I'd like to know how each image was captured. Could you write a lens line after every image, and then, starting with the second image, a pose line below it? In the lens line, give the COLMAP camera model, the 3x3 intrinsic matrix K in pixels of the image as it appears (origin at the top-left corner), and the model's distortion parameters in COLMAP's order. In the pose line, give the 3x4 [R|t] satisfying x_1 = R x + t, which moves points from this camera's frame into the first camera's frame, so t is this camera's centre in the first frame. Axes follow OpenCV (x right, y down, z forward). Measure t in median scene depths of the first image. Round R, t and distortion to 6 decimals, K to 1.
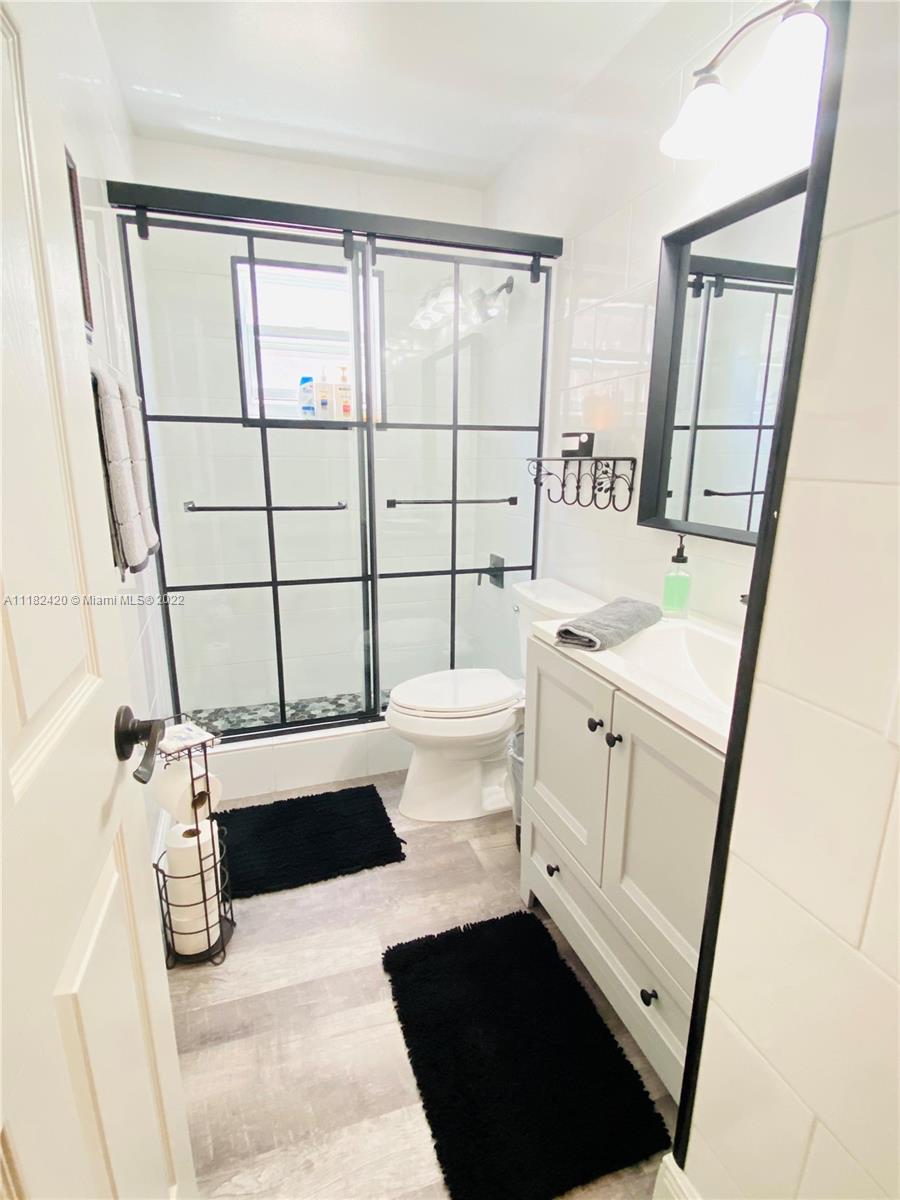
lens RADIAL K [[595.6, 0, 445.1], [0, 595.6, 606.5], [0, 0, 1]] dist [0.019436, -0.023211]
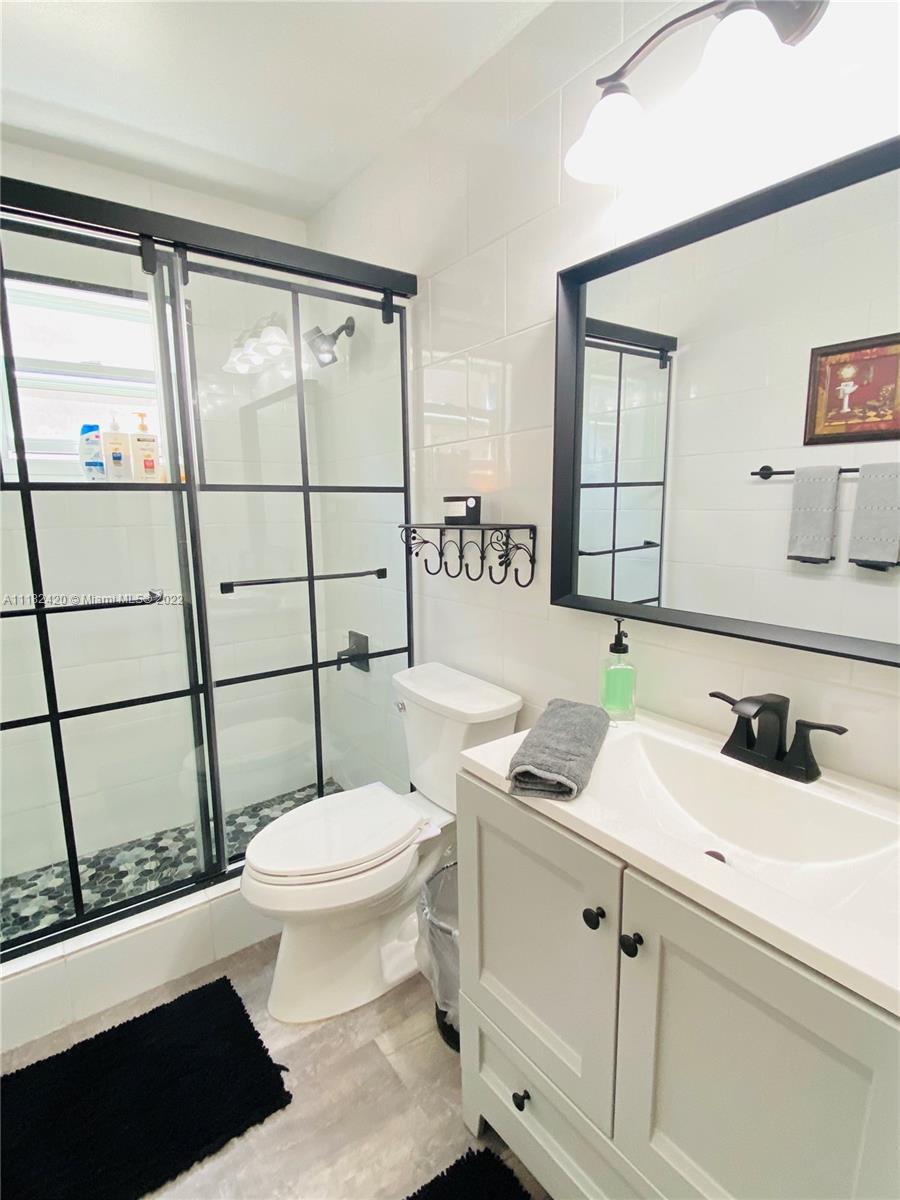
lens RADIAL K [[595.6, 0, 446.1], [0, 595.6, 600.8], [0, 0, 1]] dist [0.019436, -0.023211]
pose [[0.950873, -0.069305, 0.301723, -0.061607], [0.095457, 0.992768, -0.072796, -0.083750], [-0.294496, 0.098022, 0.950612, 0.219699]]
